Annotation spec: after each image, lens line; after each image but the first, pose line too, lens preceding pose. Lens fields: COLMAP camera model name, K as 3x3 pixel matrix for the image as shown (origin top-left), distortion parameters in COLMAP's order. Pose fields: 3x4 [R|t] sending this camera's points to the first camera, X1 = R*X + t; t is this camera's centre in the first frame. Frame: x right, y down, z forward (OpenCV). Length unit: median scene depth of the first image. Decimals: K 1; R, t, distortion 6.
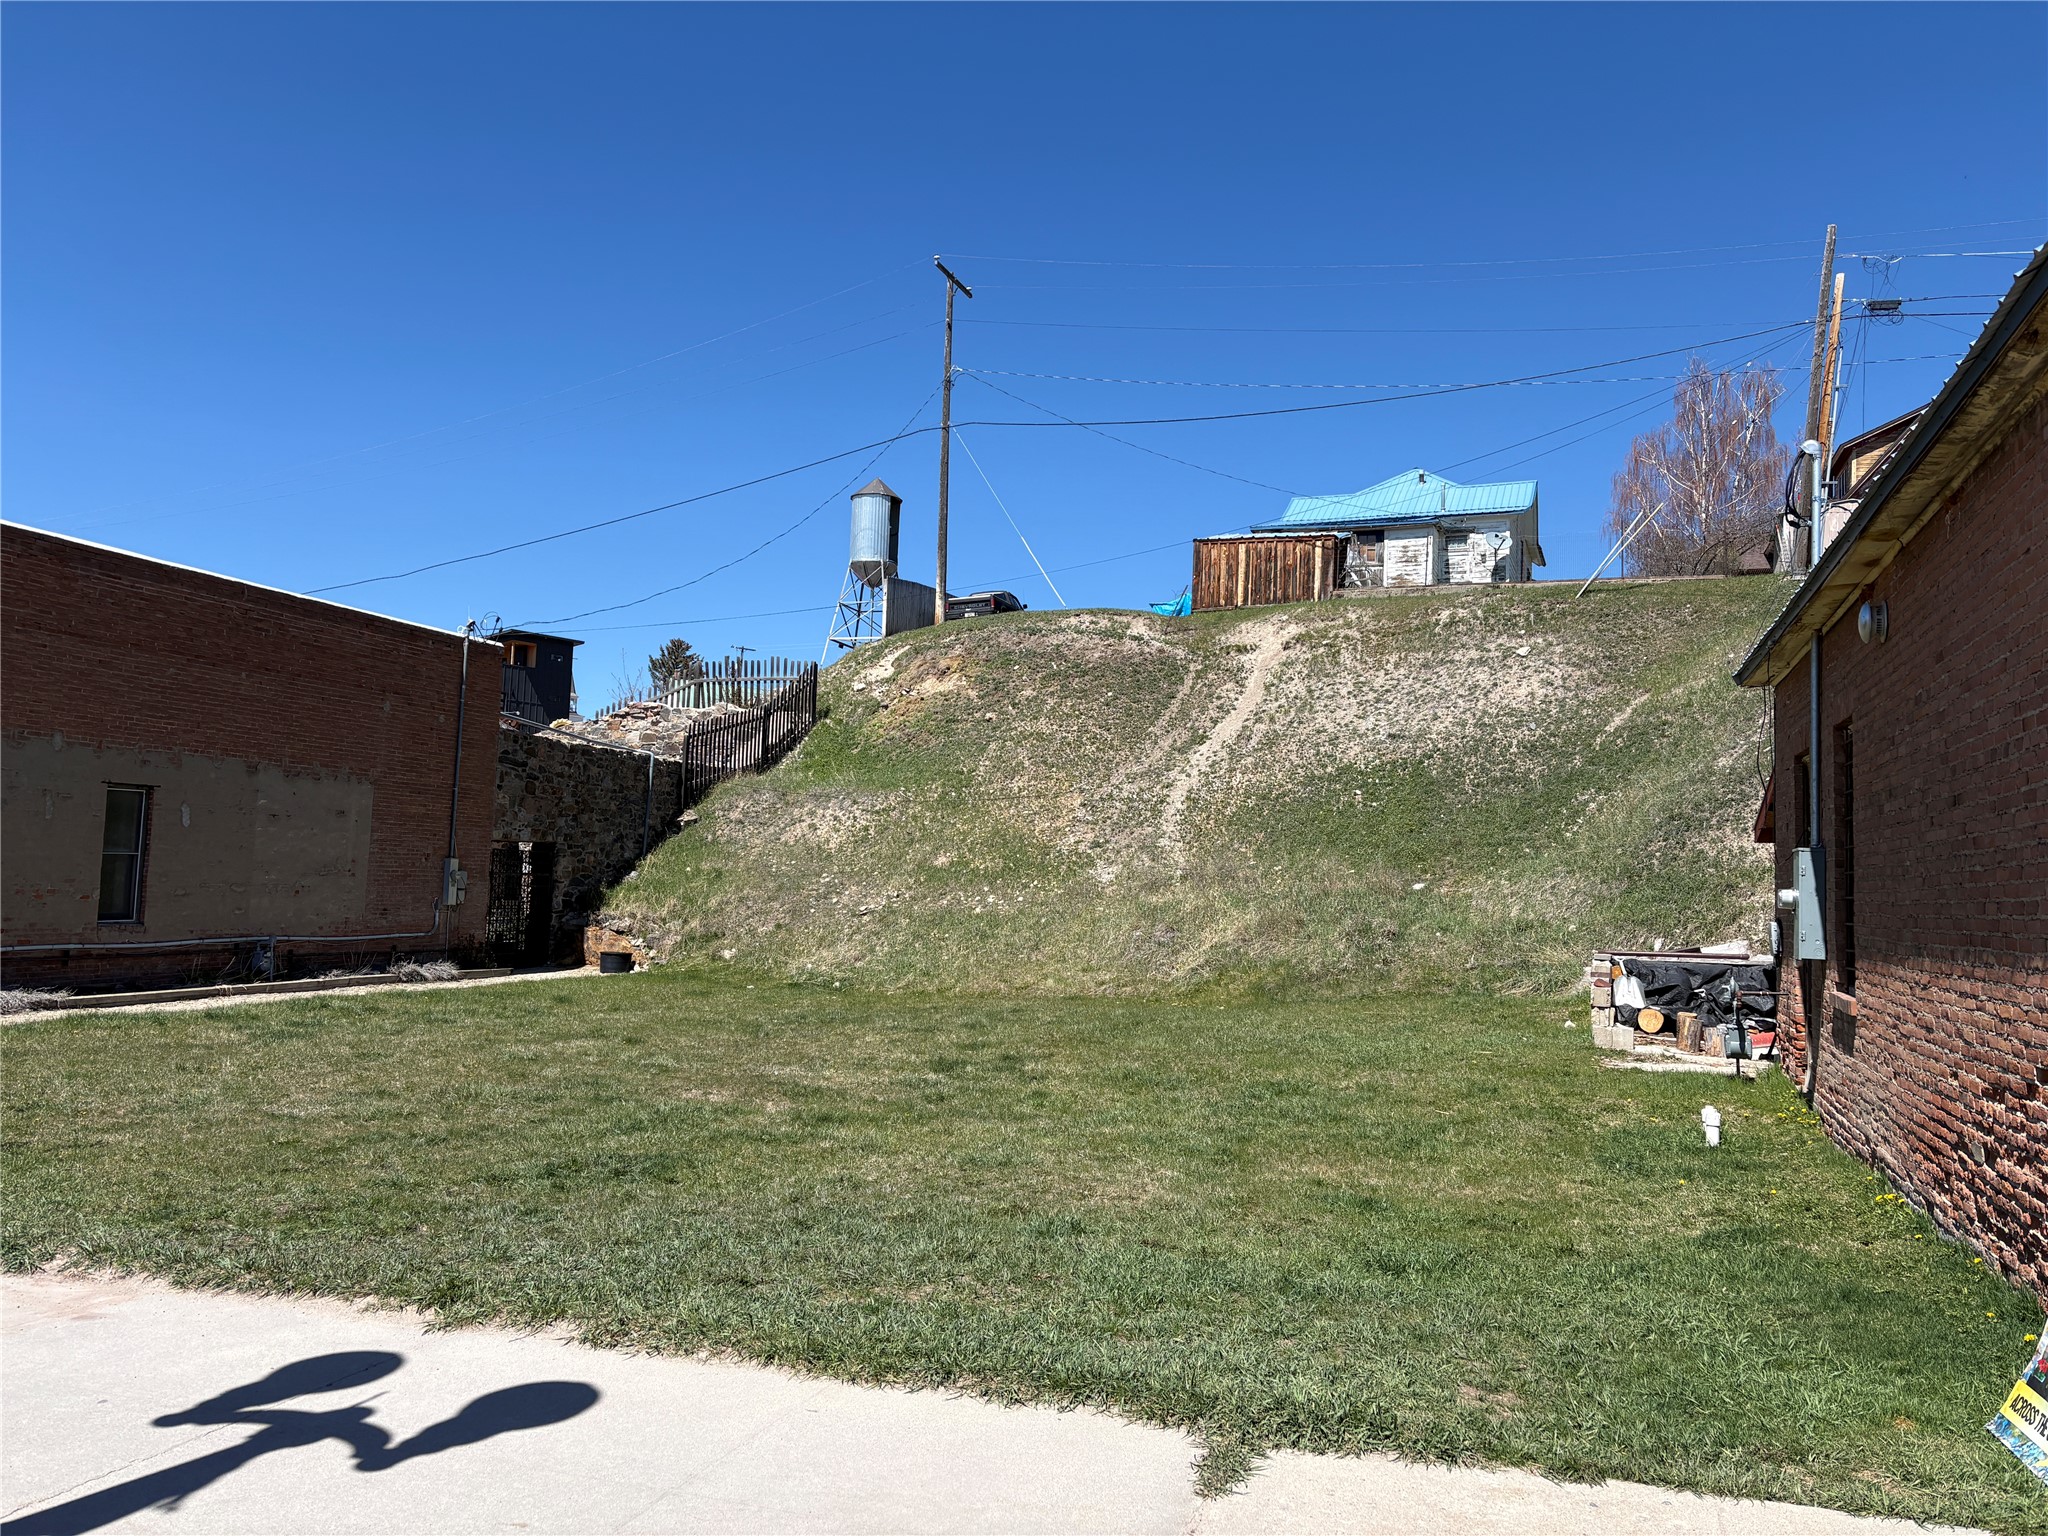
lens RADIAL K [[1526.0, 0, 1024.0], [0, 1526.0, 768.0], [0, 0, 1]] dist [0.092420, -0.107436]
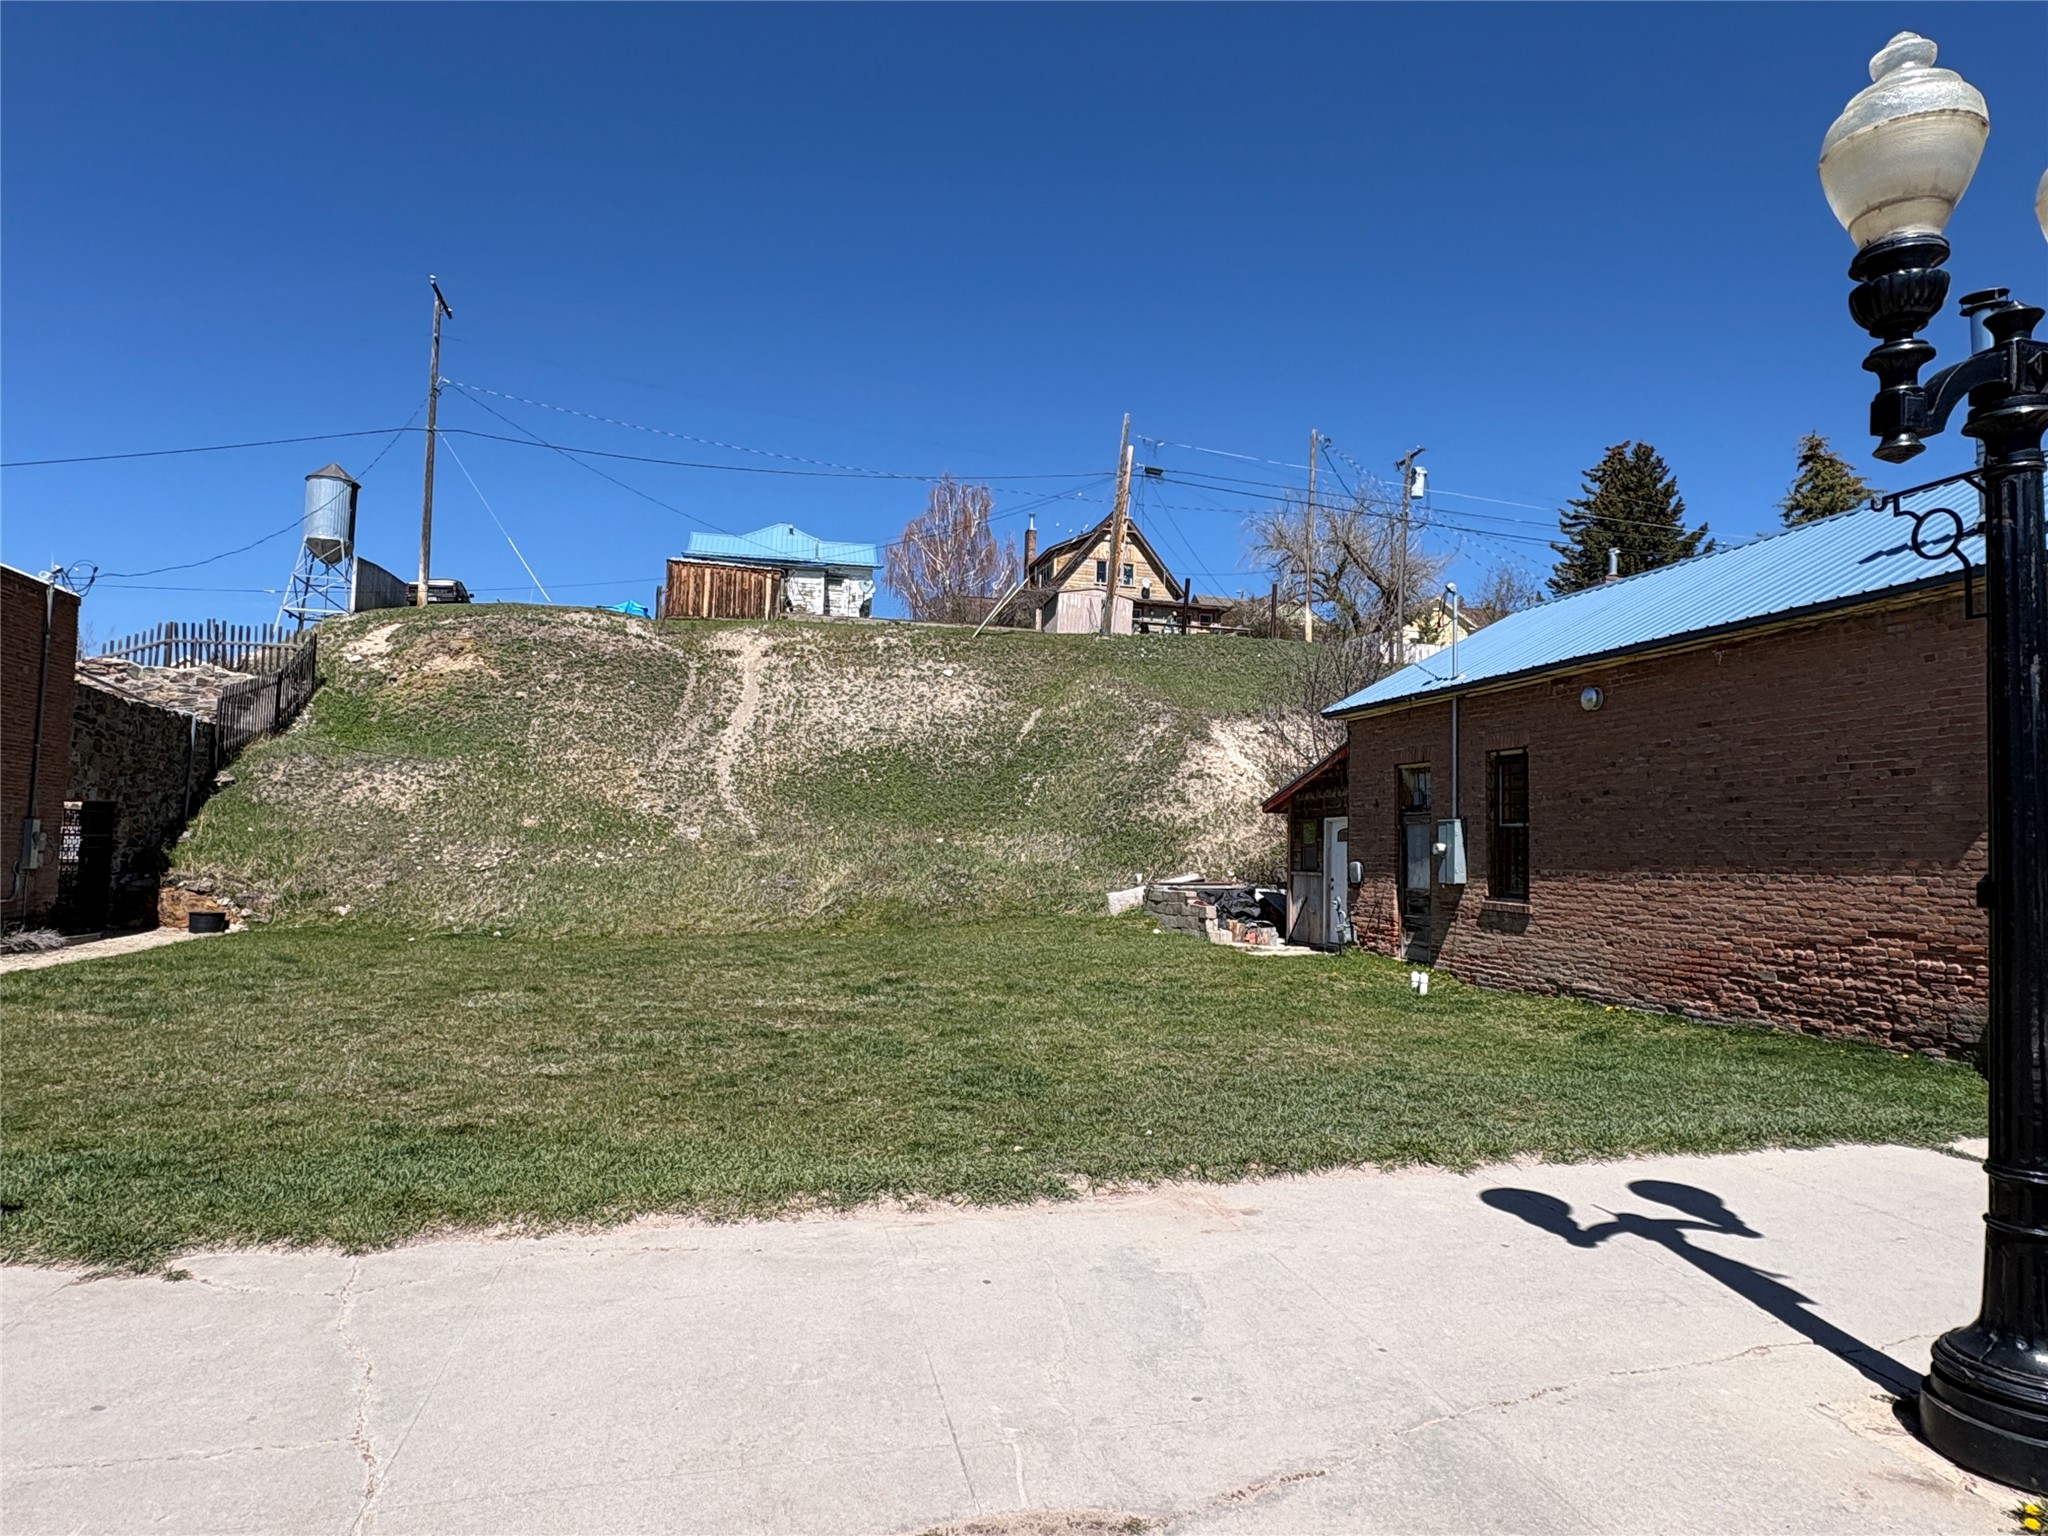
lens RADIAL K [[1185.1, 0, 1021.2], [0, 1185.1, 772.8], [0, 0, 1]] dist [0.000485, 0.001921]
pose [[0.831206, 0.023100, 0.555484, -0.242610], [-0.035962, 0.999278, 0.012257, 0.000010], [-0.554800, -0.030165, 0.831437, 0.062227]]
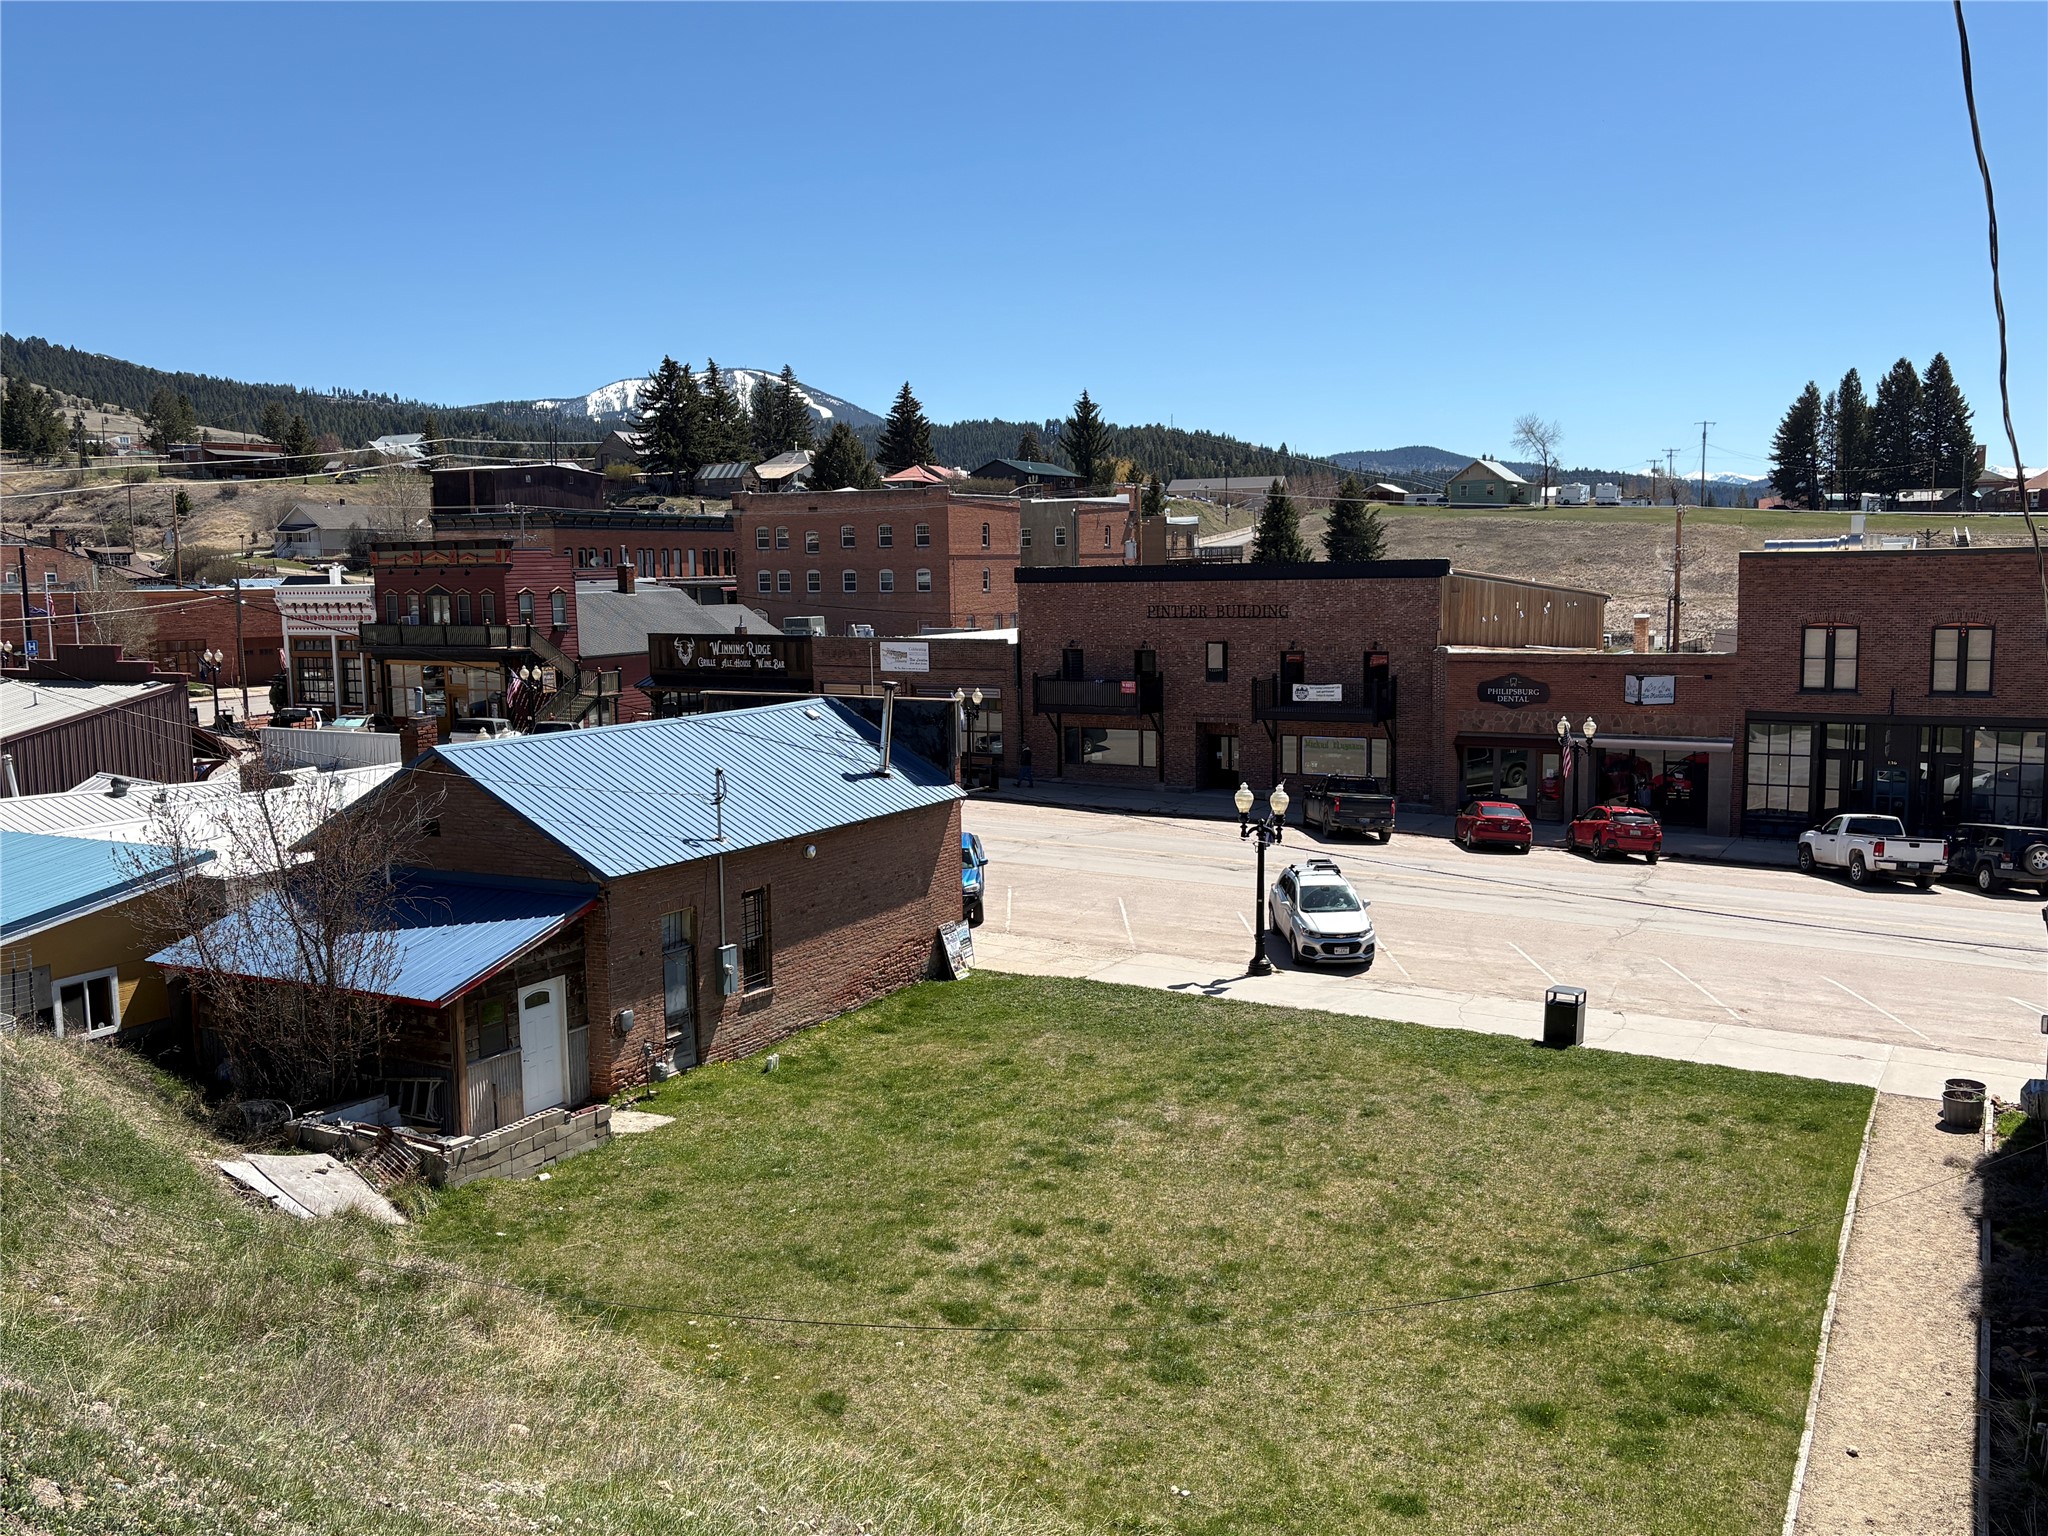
lens RADIAL K [[1792.6, 0, 1024.0], [0, 1792.6, 768.0], [0, 0, 1]] dist [0.105851, -0.197146]
pose [[-0.985950, -0.037196, 0.162848, -0.137671], [-0.030319, 0.998548, 0.044517, -0.132726], [-0.164267, 0.038954, -0.985646, 1.362203]]
